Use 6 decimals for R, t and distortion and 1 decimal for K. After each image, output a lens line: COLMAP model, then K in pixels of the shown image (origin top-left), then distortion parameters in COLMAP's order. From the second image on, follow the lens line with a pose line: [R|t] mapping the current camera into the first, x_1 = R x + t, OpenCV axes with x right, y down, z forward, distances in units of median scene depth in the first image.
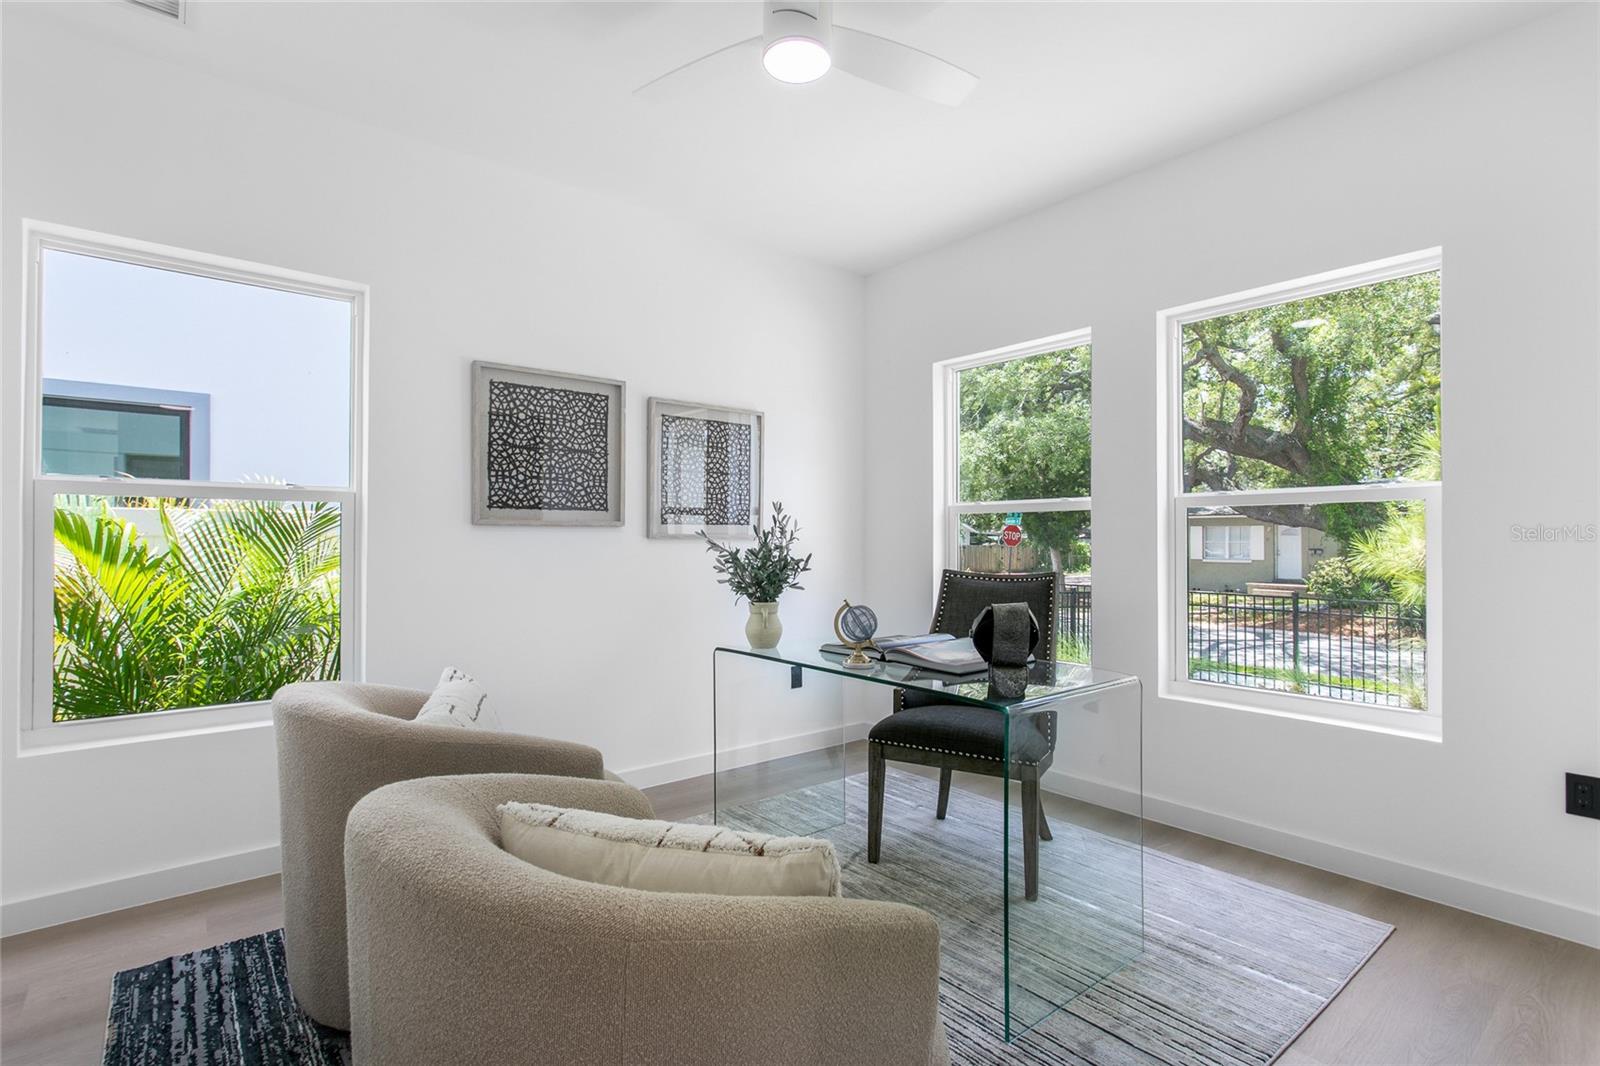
lens RADIAL K [[770.4, 0, 804.0], [0, 770.4, 531.0], [0, 0, 1]] dist [0.002524, 0.000895]
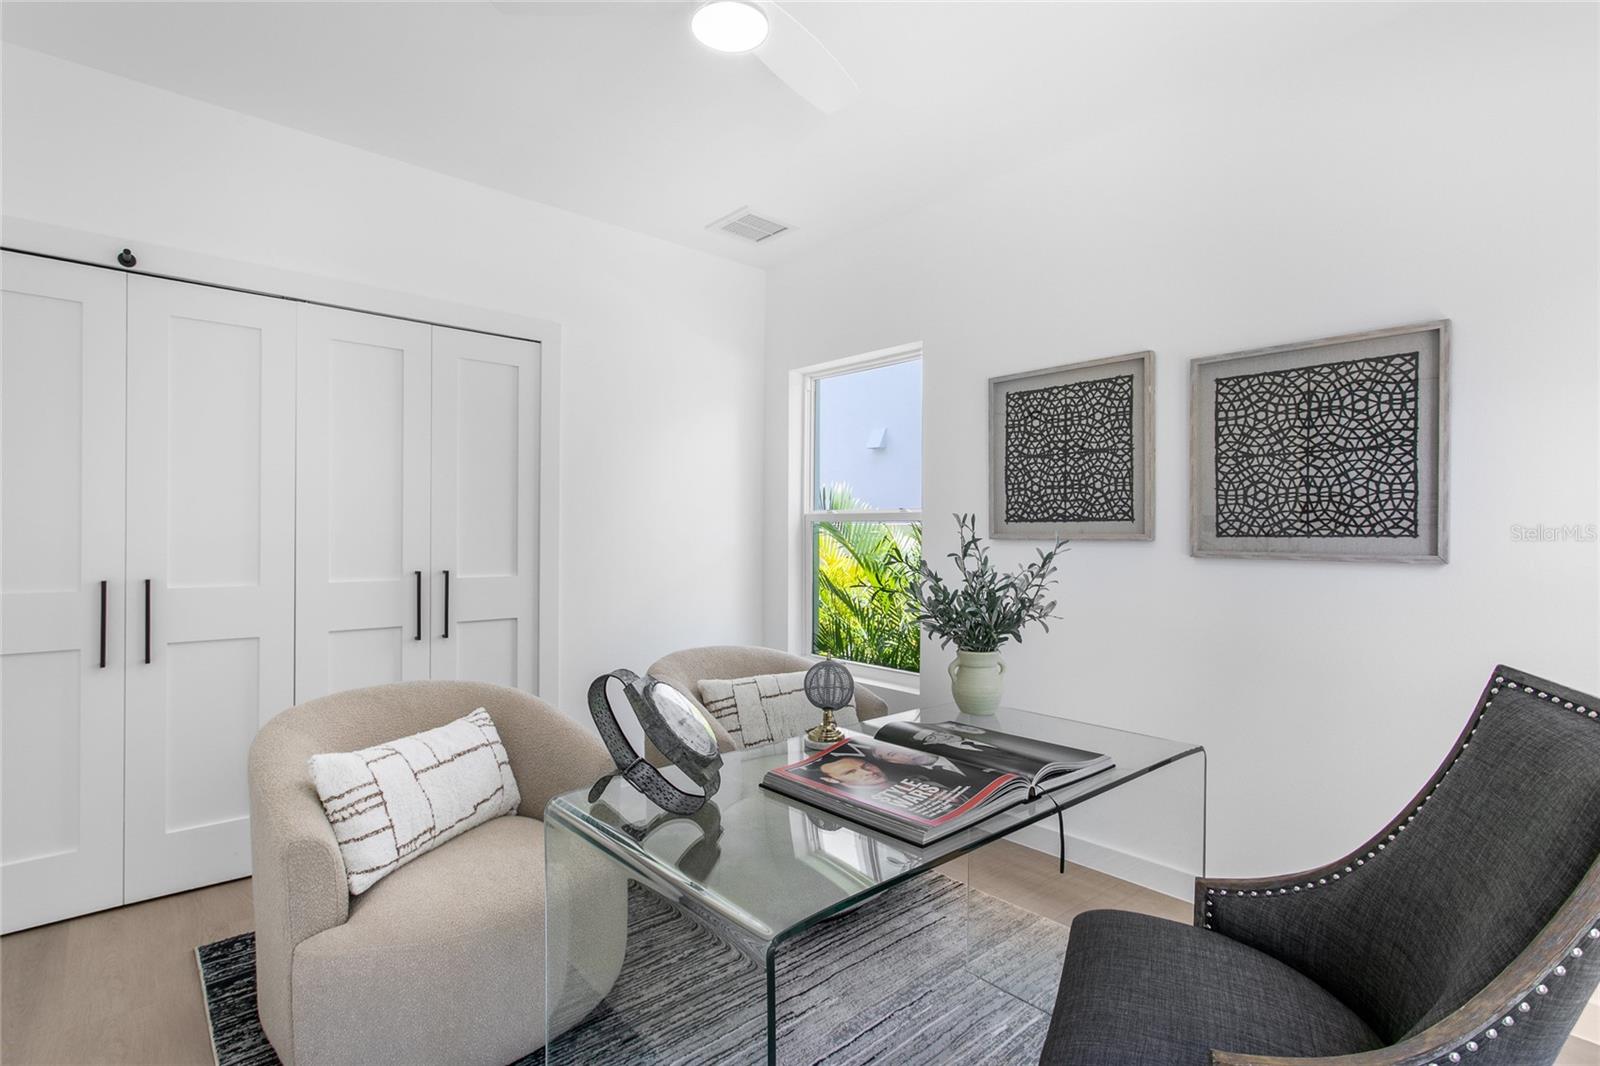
lens RADIAL K [[770.4, 0, 804.1], [0, 770.4, 534.8], [0, 0, 1]] dist [0.002524, 0.000895]
pose [[0.041038, -0.004162, -0.999149, 0.545700], [0.000526, 0.999991, -0.004144, -0.009070], [0.999157, -0.000355, 0.041040, 0.662833]]
